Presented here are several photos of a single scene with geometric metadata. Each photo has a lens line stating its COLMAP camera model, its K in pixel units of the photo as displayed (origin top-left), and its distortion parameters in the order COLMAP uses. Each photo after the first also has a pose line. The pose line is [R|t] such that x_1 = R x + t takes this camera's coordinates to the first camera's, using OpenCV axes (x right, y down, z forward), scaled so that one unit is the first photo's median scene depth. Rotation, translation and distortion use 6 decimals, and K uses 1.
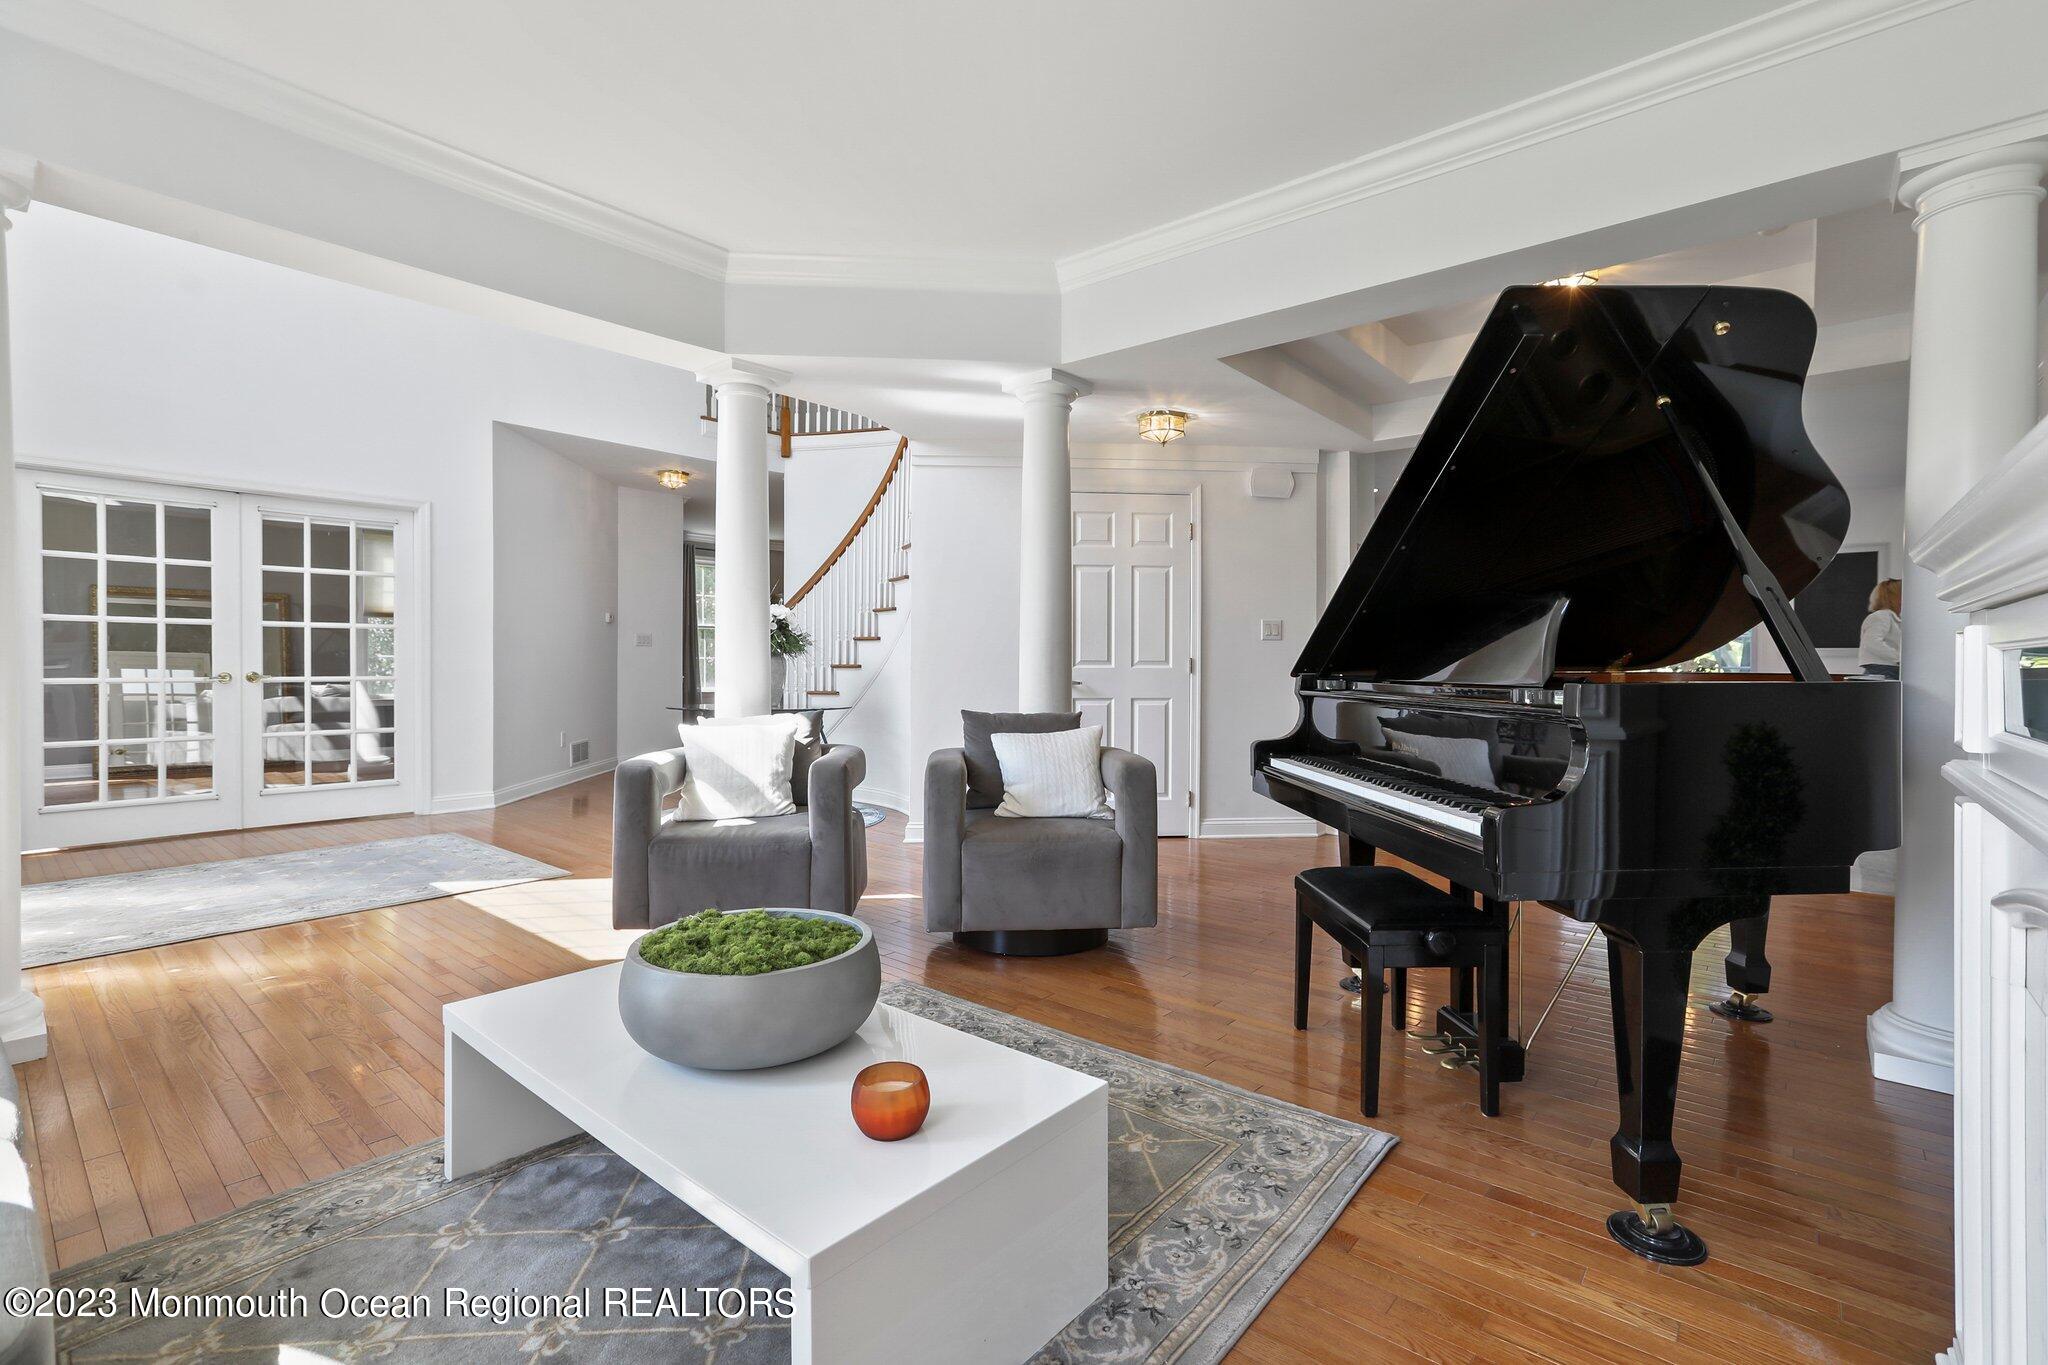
lens RADIAL K [[930.8, 0, 1030.9], [0, 930.8, 680.5], [0, 0, 1]] dist [-0.014986, 0.010945]
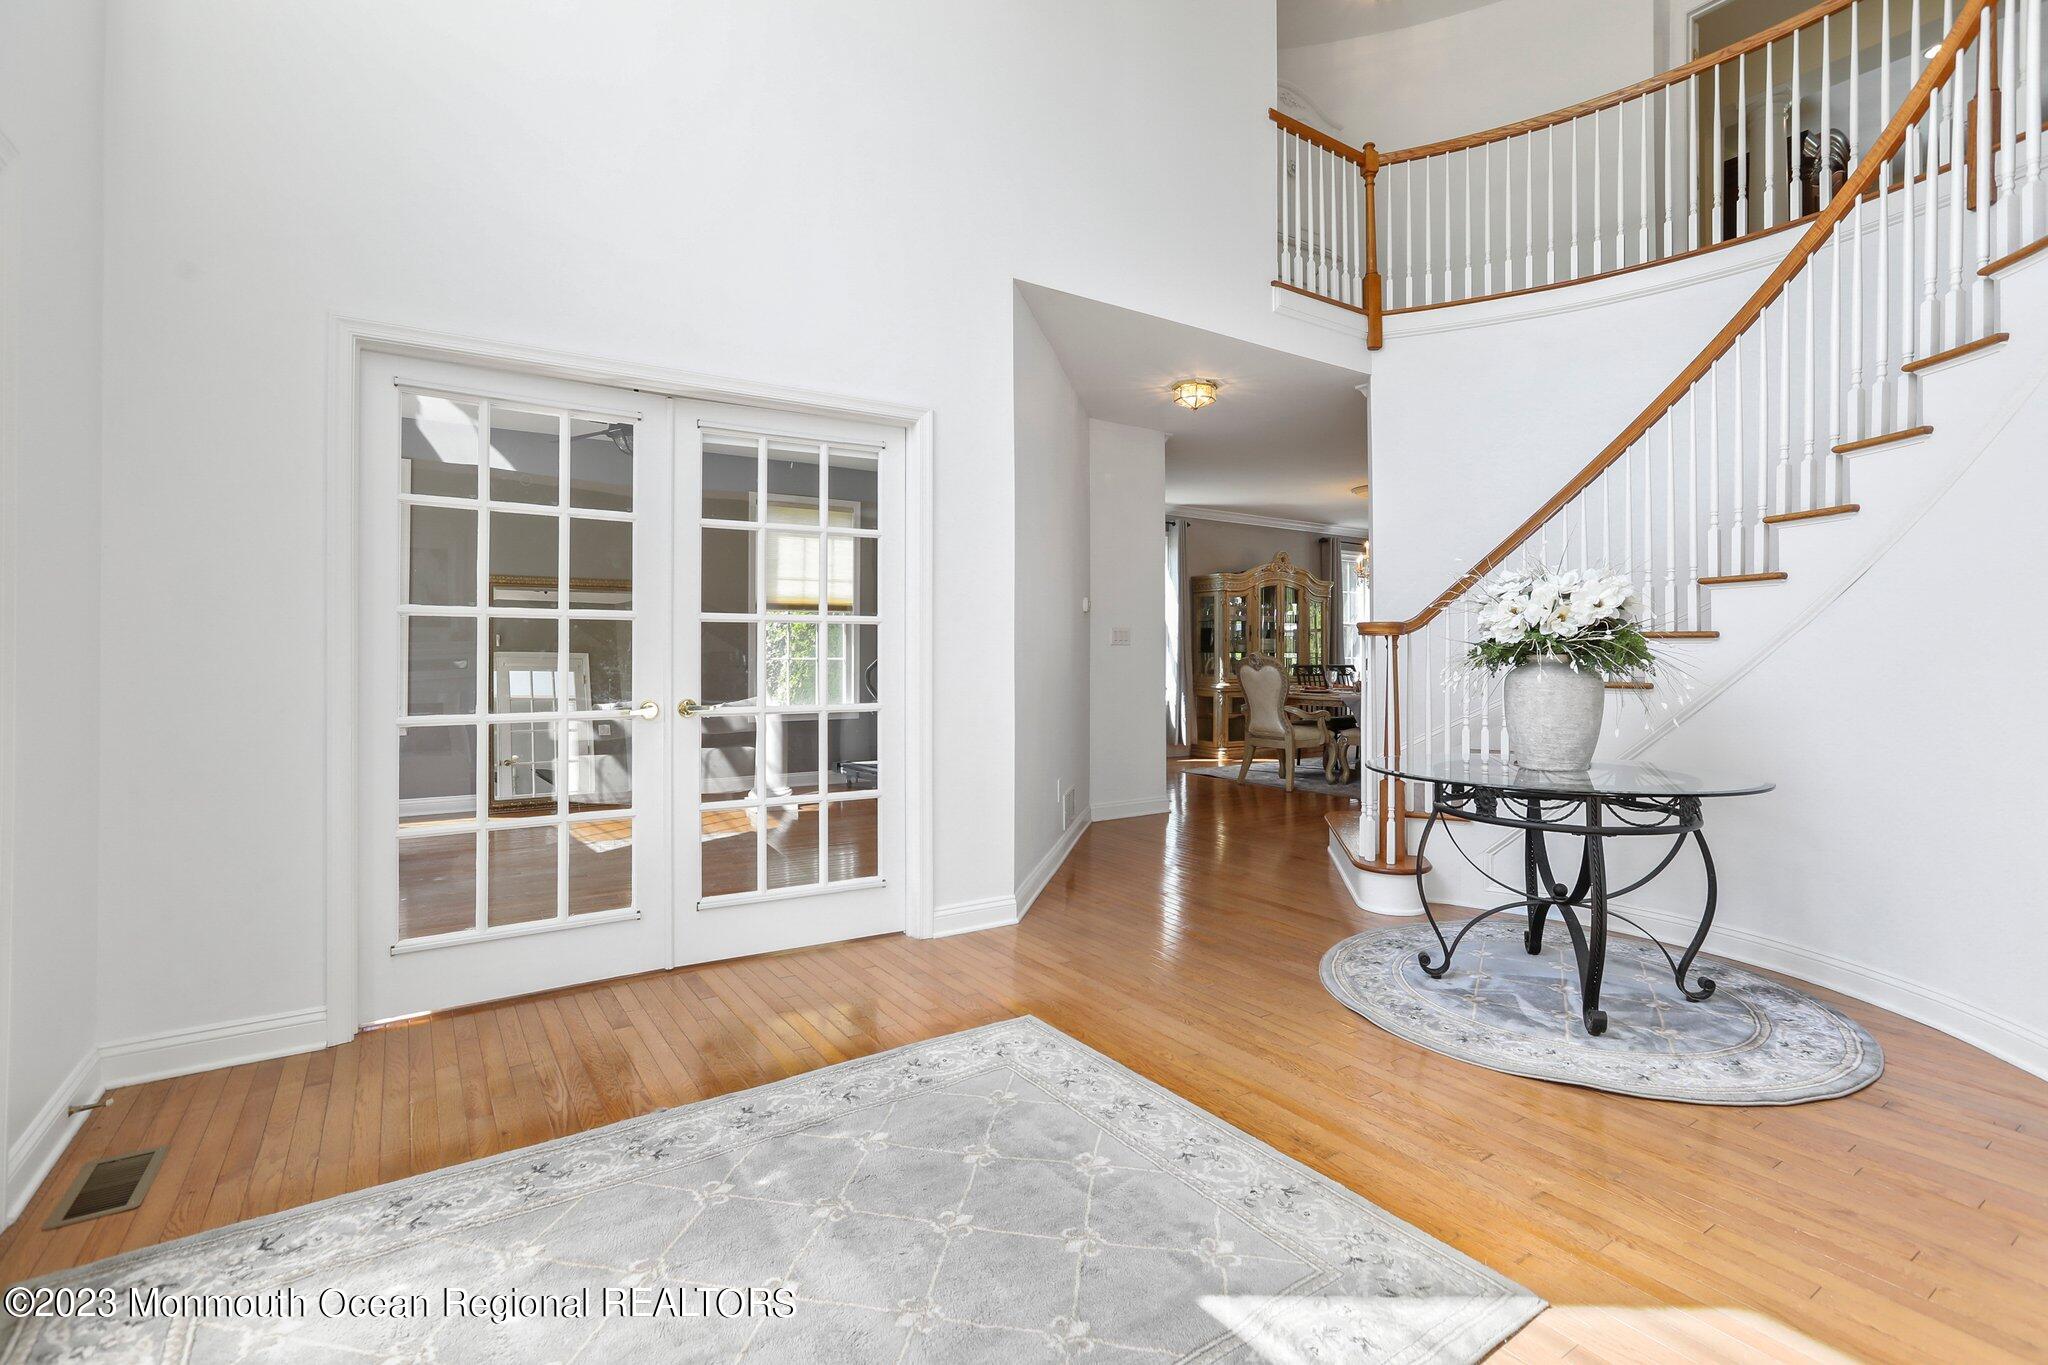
lens RADIAL K [[948.4, 0, 1026.9], [0, 948.4, 662.9], [0, 0, 1]] dist [-0.040815, 0.031878]
pose [[0.957817, 0.009829, -0.287210, -0.458995], [-0.011573, 0.999923, -0.004374, -0.032439], [0.287145, 0.007513, 0.957858, 0.485234]]
